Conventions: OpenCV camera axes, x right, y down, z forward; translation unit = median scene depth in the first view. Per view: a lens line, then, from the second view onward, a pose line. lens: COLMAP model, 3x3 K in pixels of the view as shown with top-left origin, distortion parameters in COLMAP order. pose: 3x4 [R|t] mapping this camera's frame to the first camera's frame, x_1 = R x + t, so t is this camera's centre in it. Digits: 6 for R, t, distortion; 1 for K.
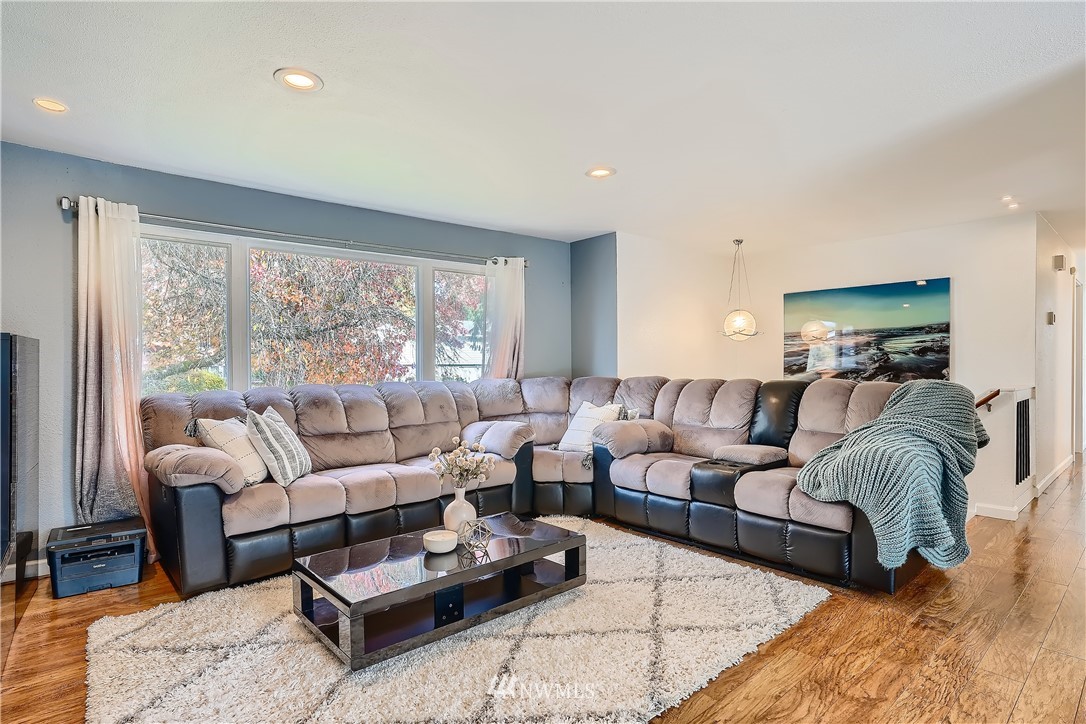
lens RADIAL K [[563.4, 0, 546.8], [0, 563.4, 365.5], [0, 0, 1]] dist [-0.004557, 0.004956]
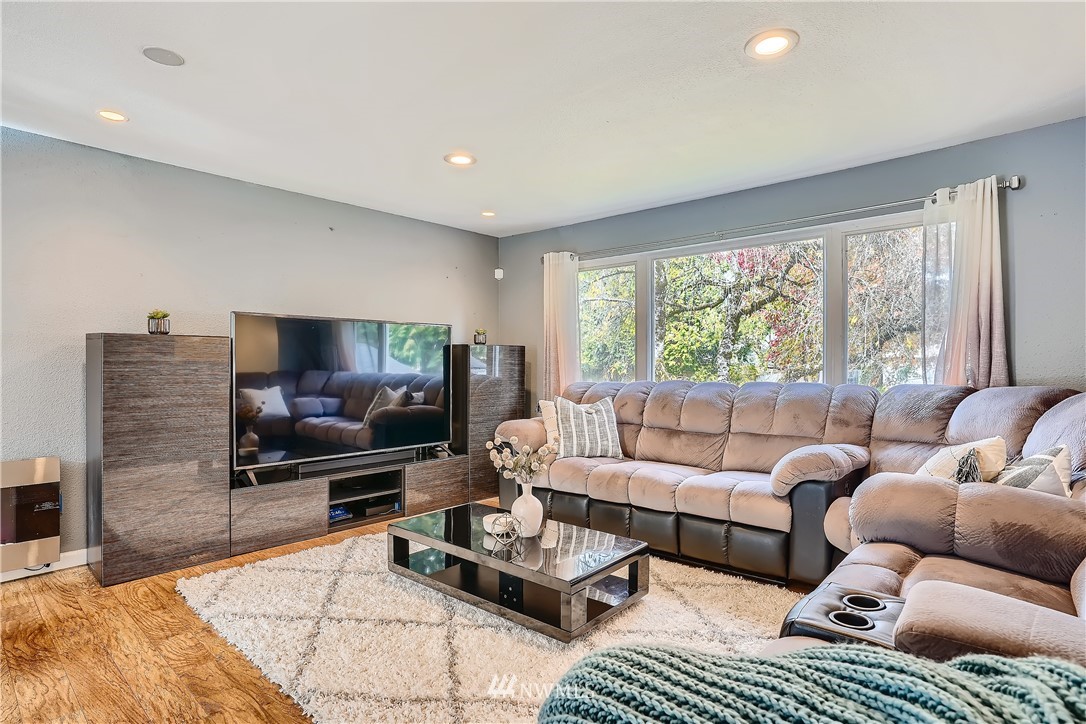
lens RADIAL K [[563.4, 0, 547.6], [0, 563.4, 365.7], [0, 0, 1]] dist [-0.004557, 0.004956]
pose [[0.153125, 0.003913, -0.988199, 0.843230], [-0.006891, 0.999972, 0.002891, 0.005333], [0.988183, 0.006367, 0.153148, 0.869244]]
